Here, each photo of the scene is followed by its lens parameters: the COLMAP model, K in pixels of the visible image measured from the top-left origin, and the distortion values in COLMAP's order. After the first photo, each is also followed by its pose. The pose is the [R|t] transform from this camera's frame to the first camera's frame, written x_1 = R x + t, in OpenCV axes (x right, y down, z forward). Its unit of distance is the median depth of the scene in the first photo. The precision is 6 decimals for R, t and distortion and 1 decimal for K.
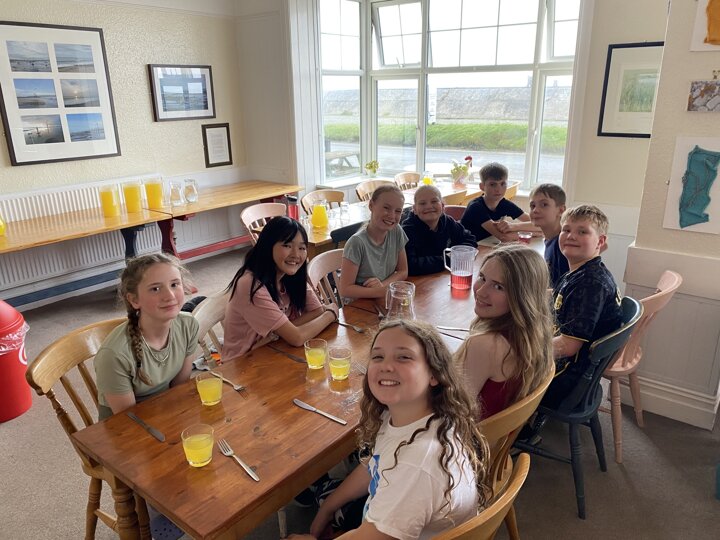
lens RADIAL K [[546.1, 0, 354.8], [0, 546.1, 273.6], [0, 0, 1]] dist [0.007209, -0.011305]
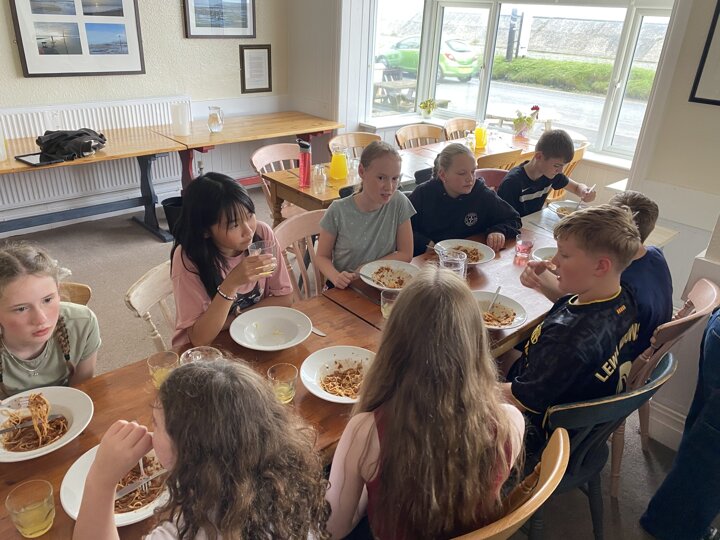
lens RADIAL K [[546.1, 0, 357.8], [0, 546.1, 267.2], [0, 0, 1]] dist [0.007209, -0.011305]
pose [[0.986813, 0.120821, -0.107711, 0.064288], [-0.107390, 0.986602, 0.122817, -0.045638], [0.121107, -0.109631, 0.986567, 0.099275]]
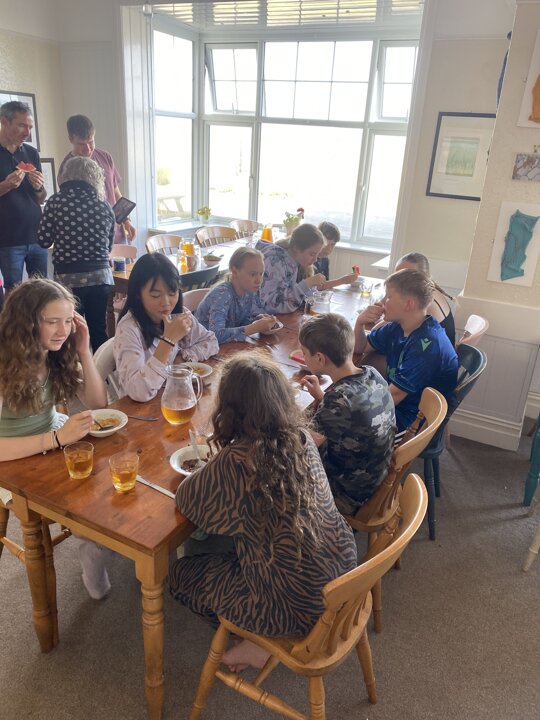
lens RADIAL K [[546.1, 0, 276.8], [0, 546.1, 357.1], [0, 0, 1]] dist [0.007209, -0.011305]
pose [[0.978132, -0.003717, 0.207950, -0.062418], [-0.009283, 0.998064, 0.061501, 0.006010], [-0.207776, -0.062087, 0.976204, -0.024979]]
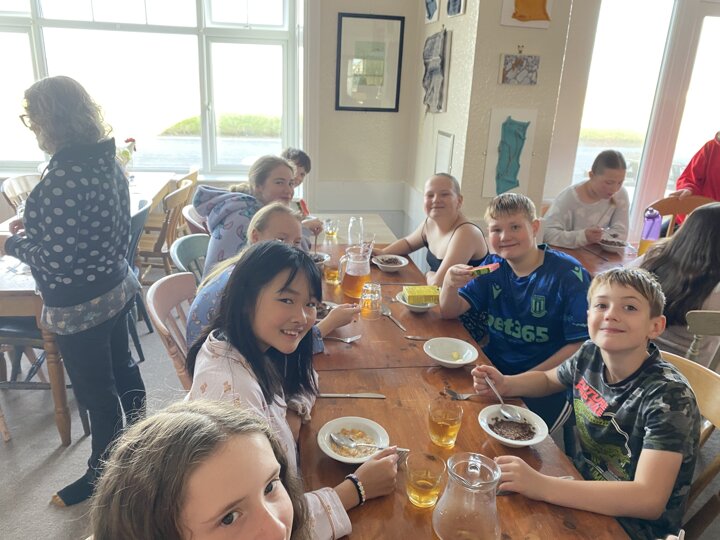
lens RADIAL K [[546.1, 0, 356.9], [0, 546.1, 268.7], [0, 0, 1]] dist [0.007209, -0.011305]
pose [[0.675540, -0.205773, 0.708028, -0.204652], [0.186659, 0.976715, 0.105767, -0.059493], [-0.713305, 0.060710, 0.698219, 0.256670]]
